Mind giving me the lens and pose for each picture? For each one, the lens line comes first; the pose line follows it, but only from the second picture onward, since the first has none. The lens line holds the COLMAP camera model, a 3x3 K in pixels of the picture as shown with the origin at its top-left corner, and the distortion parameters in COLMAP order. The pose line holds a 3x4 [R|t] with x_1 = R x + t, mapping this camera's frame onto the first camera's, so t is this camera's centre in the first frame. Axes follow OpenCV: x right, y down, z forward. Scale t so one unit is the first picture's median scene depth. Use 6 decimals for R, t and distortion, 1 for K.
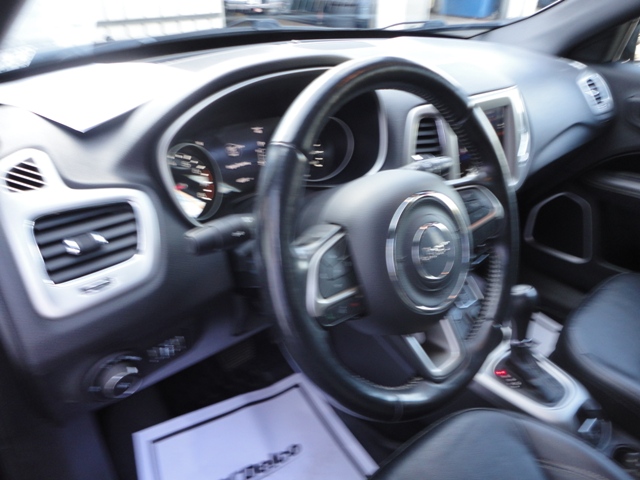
lens RADIAL K [[471.2, 0, 319.3], [0, 471.2, 238.8], [0, 0, 1]] dist [-0.002923, 0.009640]
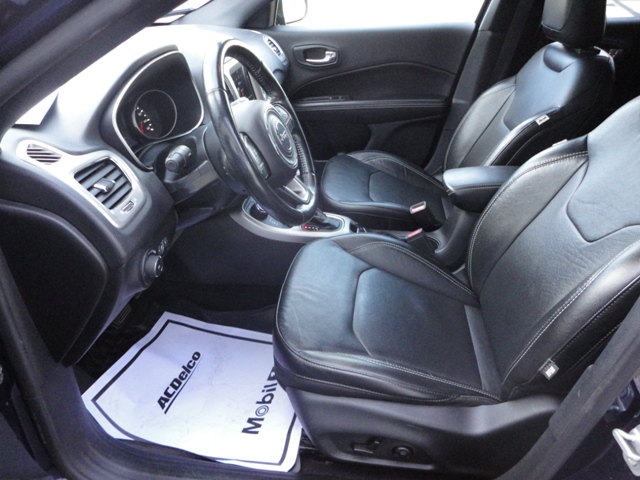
lens RADIAL K [[471.2, 0, 320.2], [0, 471.2, 239.6], [0, 0, 1]] dist [-0.002923, 0.009640]
pose [[0.747713, -0.378675, 0.545463, -0.480625], [0.359131, 0.921561, 0.147481, 0.108656], [-0.558525, 0.085620, 0.825057, -0.351074]]
